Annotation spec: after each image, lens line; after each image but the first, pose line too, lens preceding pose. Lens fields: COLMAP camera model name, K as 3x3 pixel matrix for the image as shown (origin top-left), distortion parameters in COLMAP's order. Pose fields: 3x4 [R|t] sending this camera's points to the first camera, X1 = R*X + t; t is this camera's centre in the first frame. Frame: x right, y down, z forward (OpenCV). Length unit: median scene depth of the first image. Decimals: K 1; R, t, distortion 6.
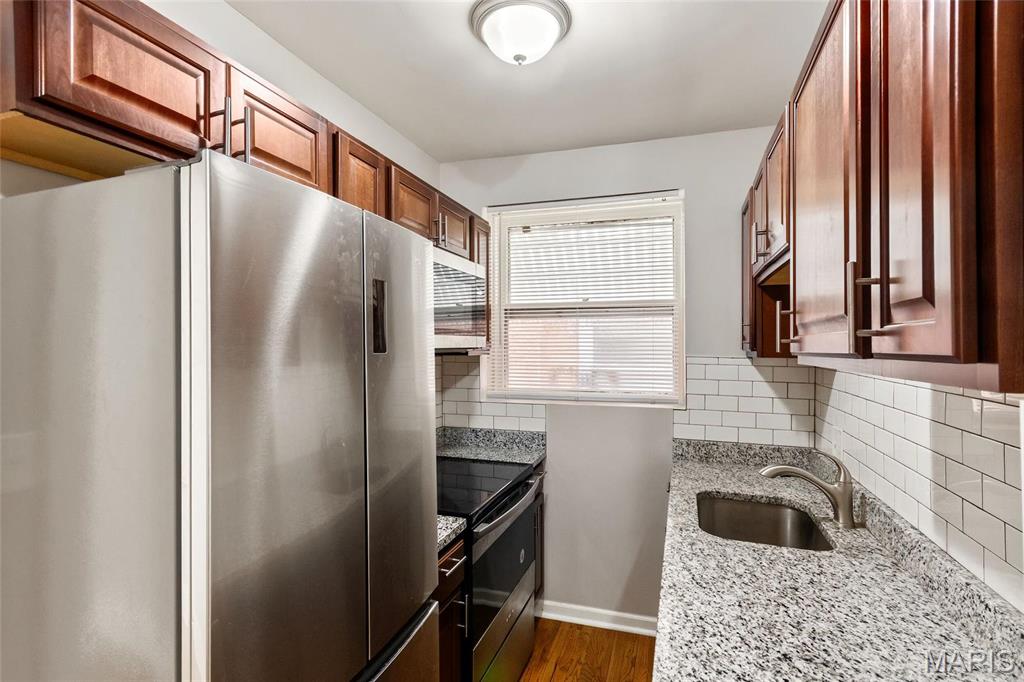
lens RADIAL K [[489.9, 0, 512.0], [0, 489.9, 341.0], [0, 0, 1]] dist [0.003593, 0.000240]
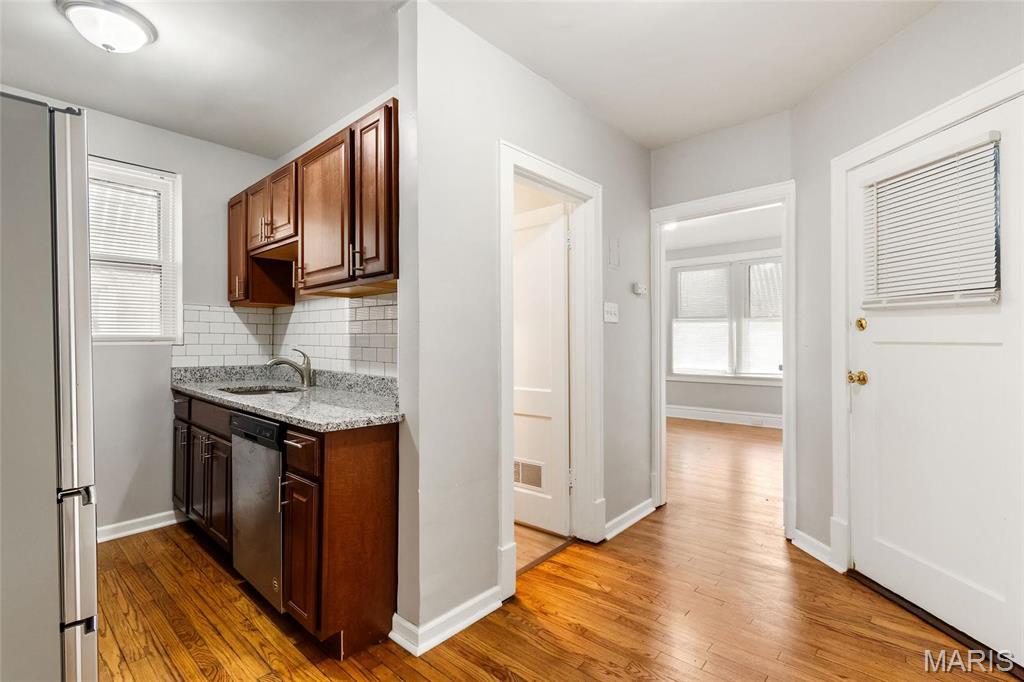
lens RADIAL K [[489.9, 0, 512.0], [0, 489.9, 341.0], [0, 0, 1]] dist [0.003593, 0.000240]
pose [[0.405764, 0.001204, 0.913977, -0.511828], [-0.006202, 0.999980, 0.001436, 0.130105], [-0.913957, -0.006251, 0.405763, -0.348202]]
